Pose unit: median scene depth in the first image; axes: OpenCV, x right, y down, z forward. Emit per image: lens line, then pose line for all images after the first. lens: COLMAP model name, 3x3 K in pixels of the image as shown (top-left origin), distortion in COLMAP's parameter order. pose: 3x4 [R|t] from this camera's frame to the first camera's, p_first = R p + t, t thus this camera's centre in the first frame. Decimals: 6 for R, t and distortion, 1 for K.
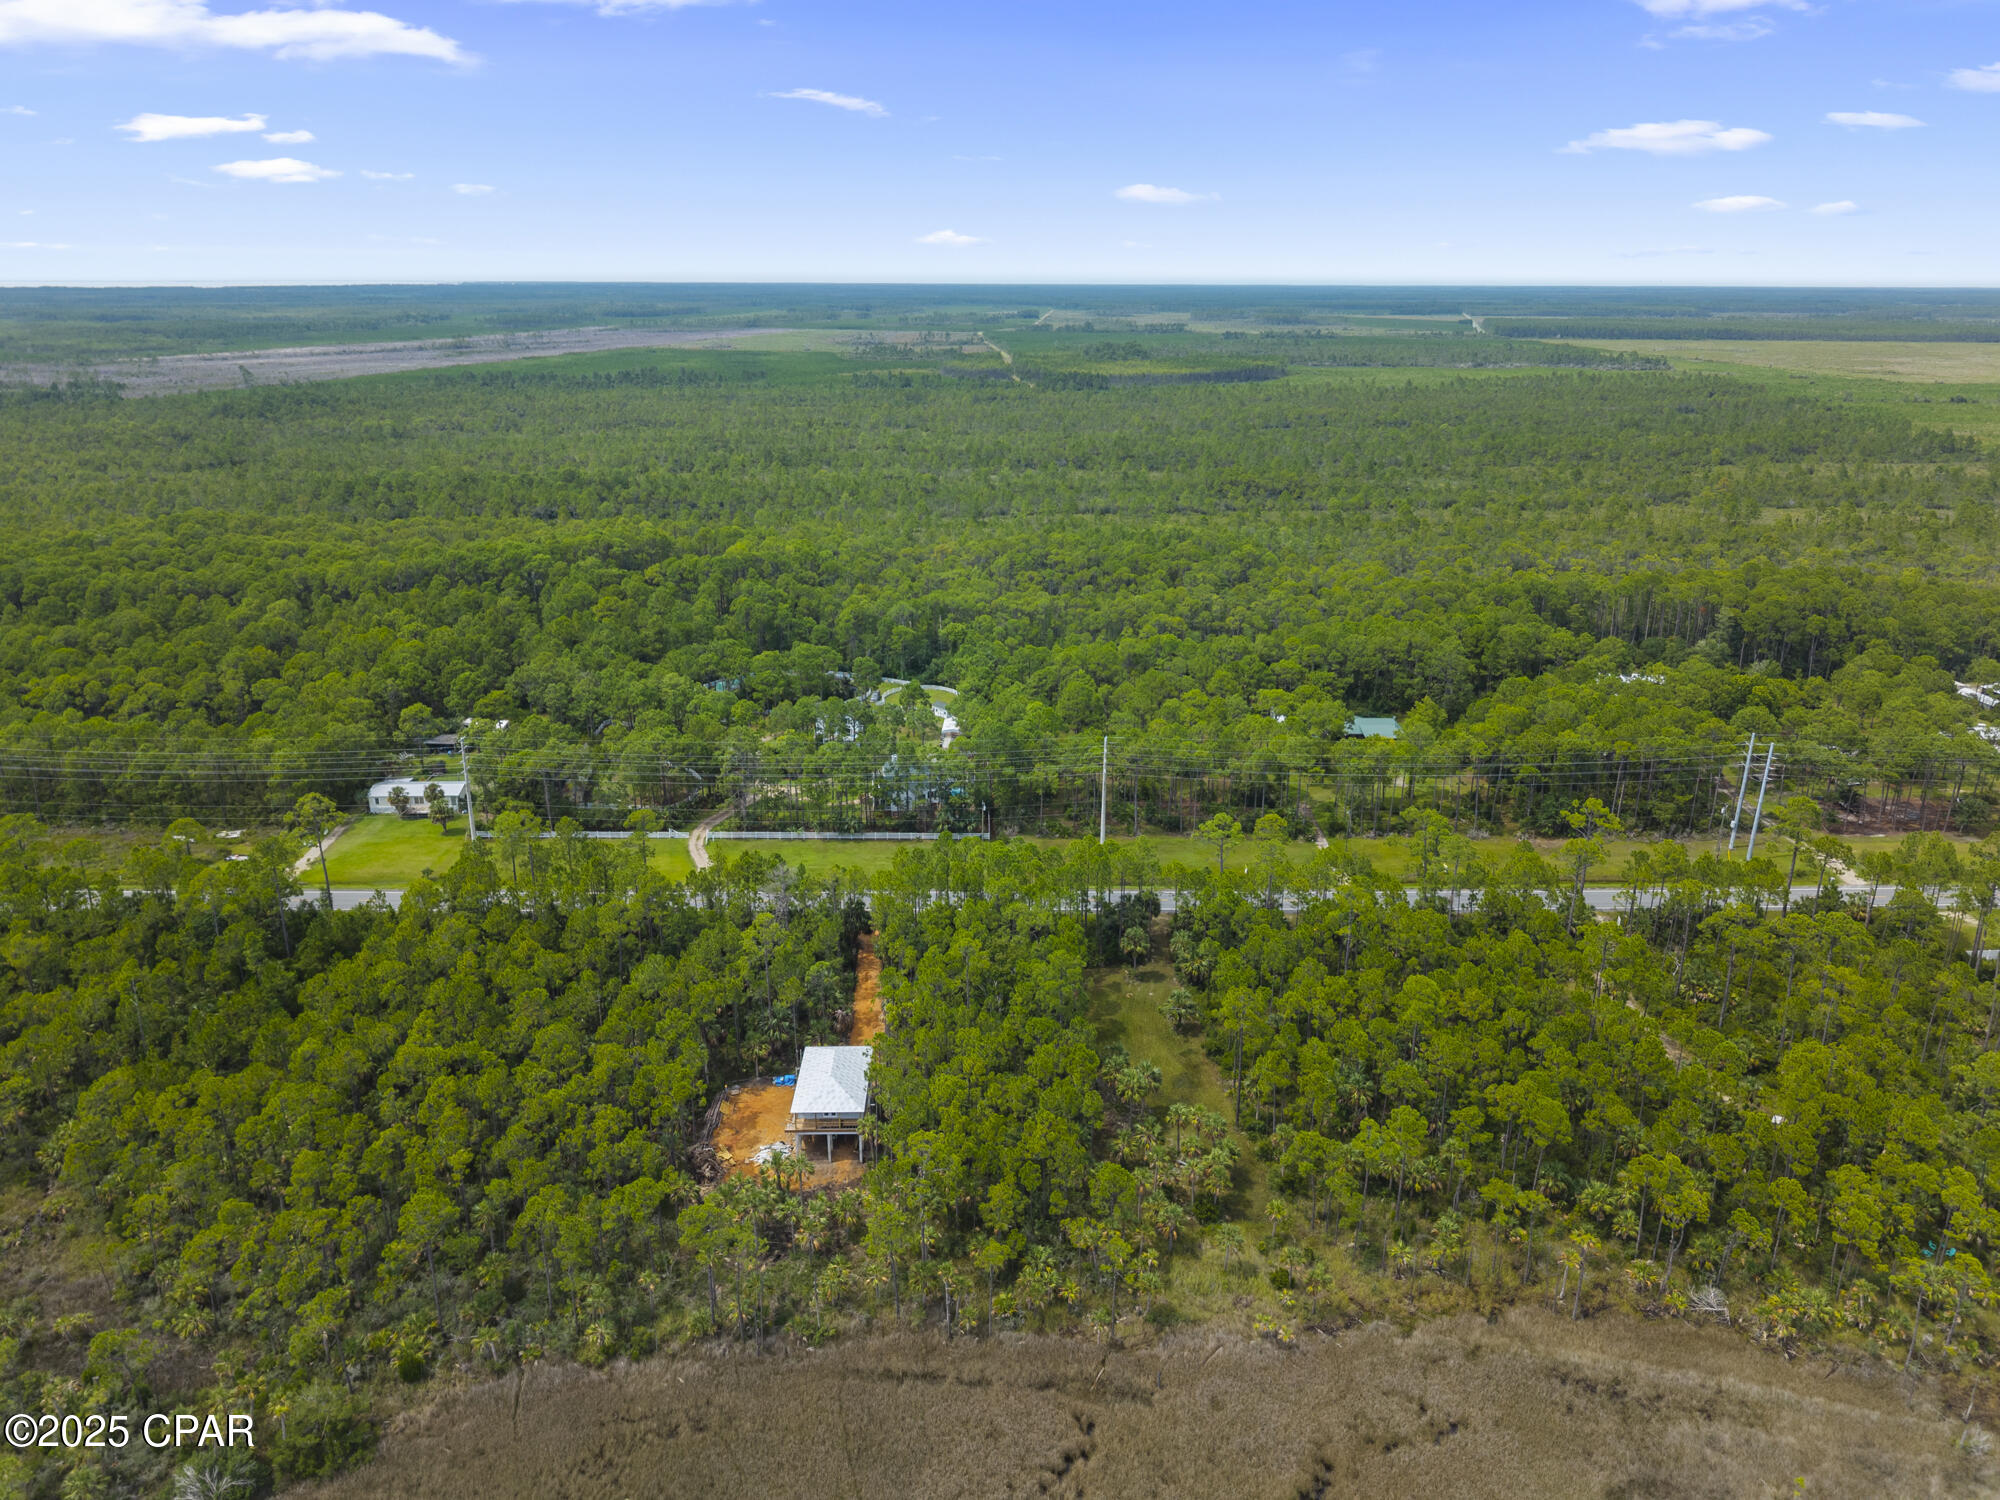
lens RADIAL K [[1399.1, 0, 1003.8], [0, 1399.1, 744.8], [0, 0, 1]] dist [0.028562, -0.024840]
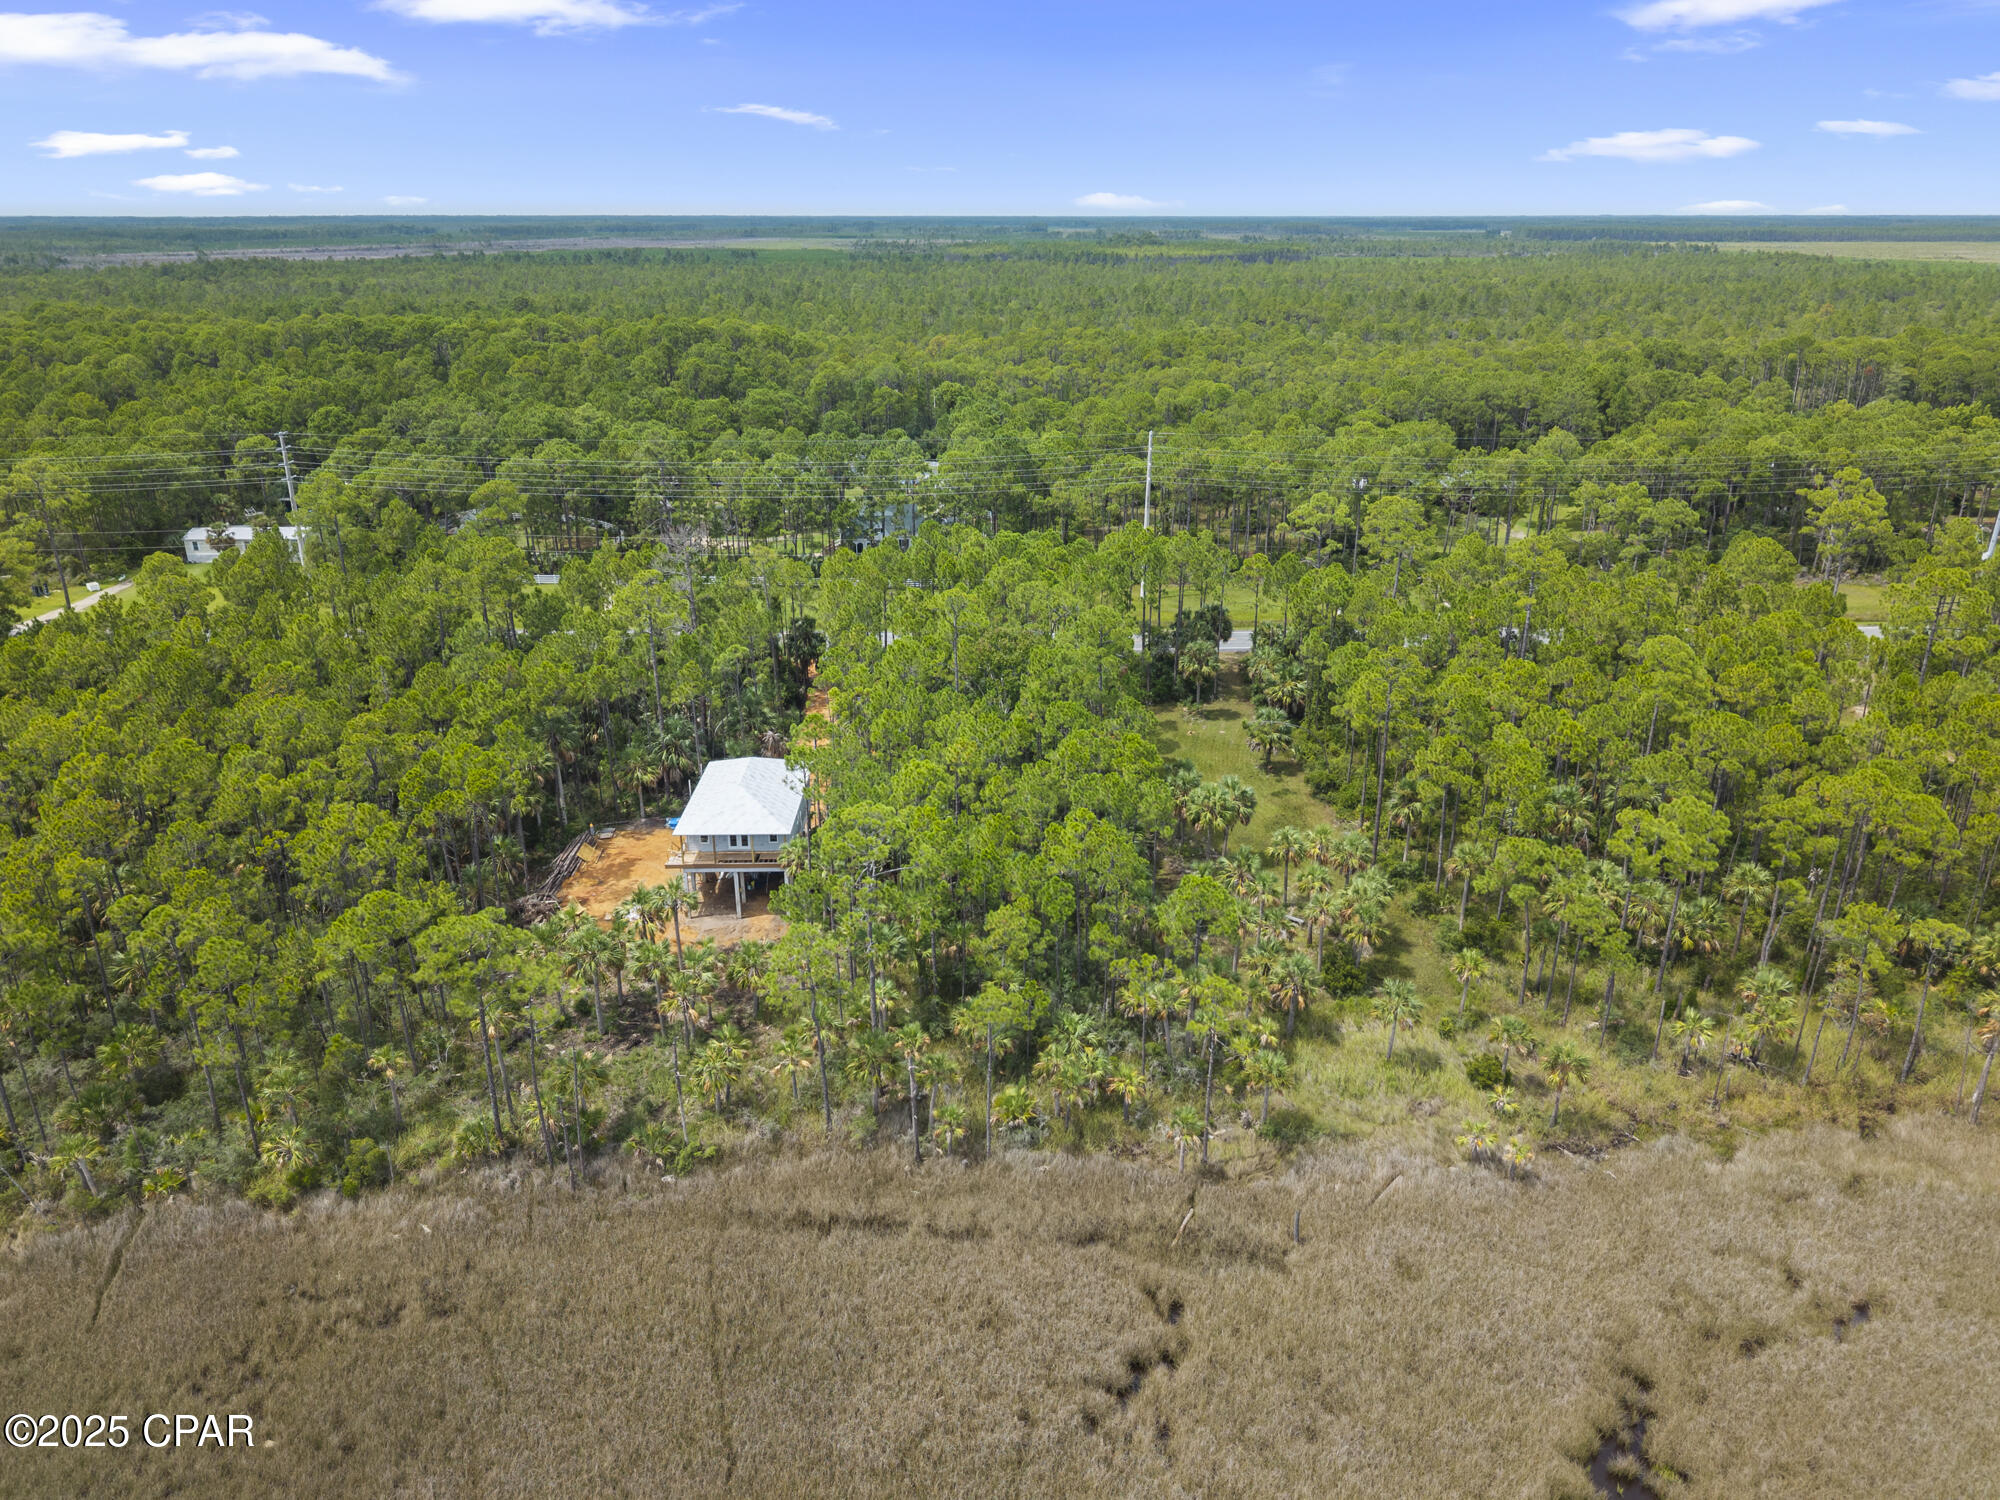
lens RADIAL K [[1399.1, 0, 1002.1], [0, 1399.1, 741.5], [0, 0, 1]] dist [0.028562, -0.024840]
pose [[0.999975, -0.001730, -0.006921, 0.000061], [0.001954, 0.999471, 0.032461, 0.231698], [0.006861, -0.032474, 0.999449, 0.434929]]
